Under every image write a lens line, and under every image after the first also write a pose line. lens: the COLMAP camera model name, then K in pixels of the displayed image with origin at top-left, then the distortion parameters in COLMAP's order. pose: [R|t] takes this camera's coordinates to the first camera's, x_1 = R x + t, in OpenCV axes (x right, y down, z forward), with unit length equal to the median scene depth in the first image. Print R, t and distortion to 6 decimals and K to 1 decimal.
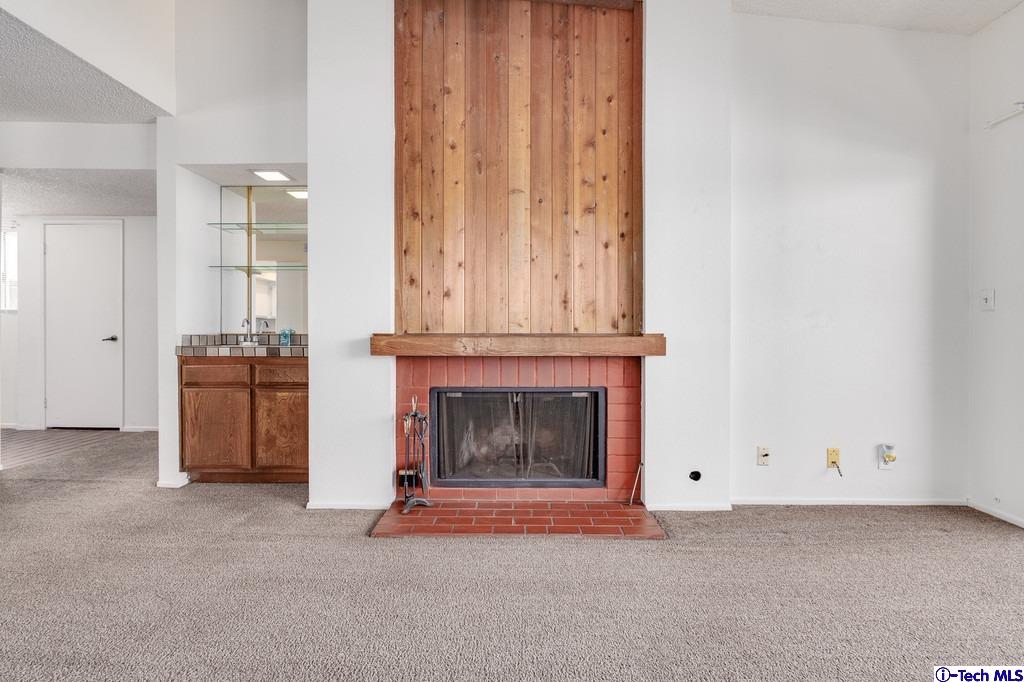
lens RADIAL K [[472.9, 0, 507.9], [0, 472.9, 337.3], [0, 0, 1]] dist [-0.000428, 0.000289]
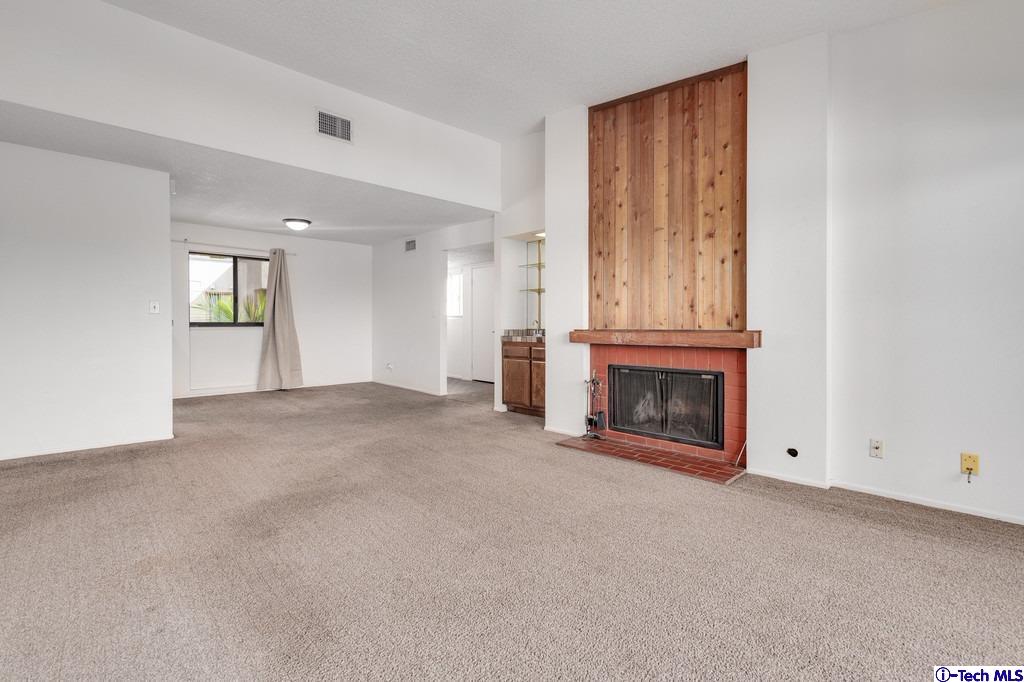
lens RADIAL K [[472.9, 0, 507.9], [0, 472.9, 337.3], [0, 0, 1]] dist [-0.000428, 0.000289]
pose [[0.697408, 0.015618, -0.716504, 0.719092], [-0.007411, 0.999866, 0.014581, -0.002844], [0.716636, -0.004858, 0.697430, -0.307625]]
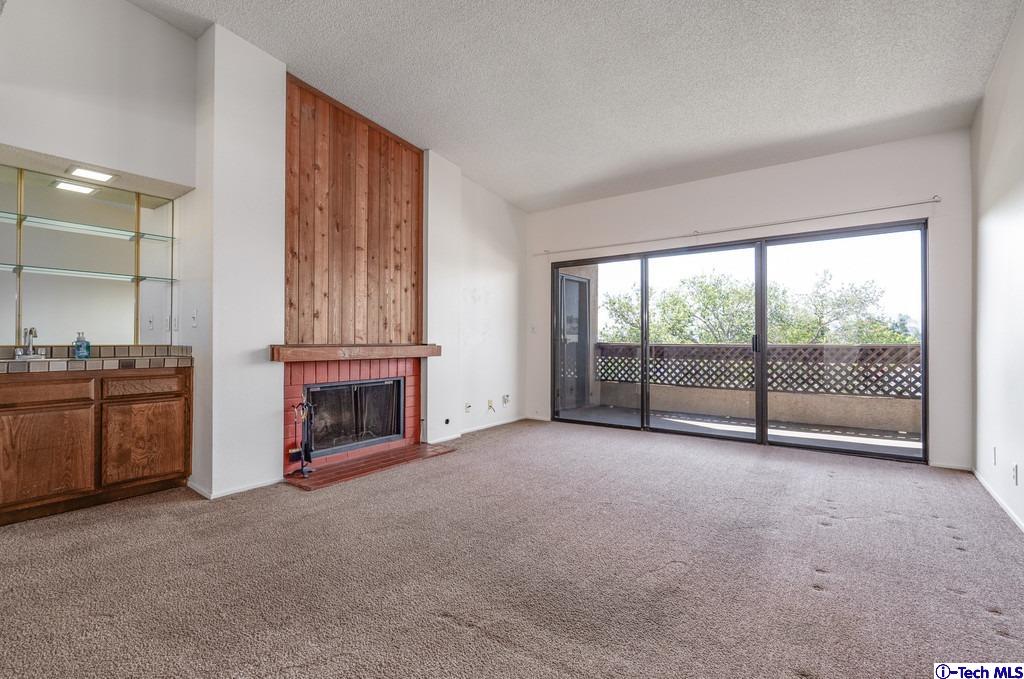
lens RADIAL K [[475.8, 0, 510.1], [0, 475.8, 342.4], [0, 0, 1]] dist [0.002060, 0.000292]
pose [[0.571812, -0.002997, 0.820379, -0.940327], [0.007691, 0.999969, -0.001708, -0.007134], [-0.820348, 0.007286, 0.571818, -0.242888]]
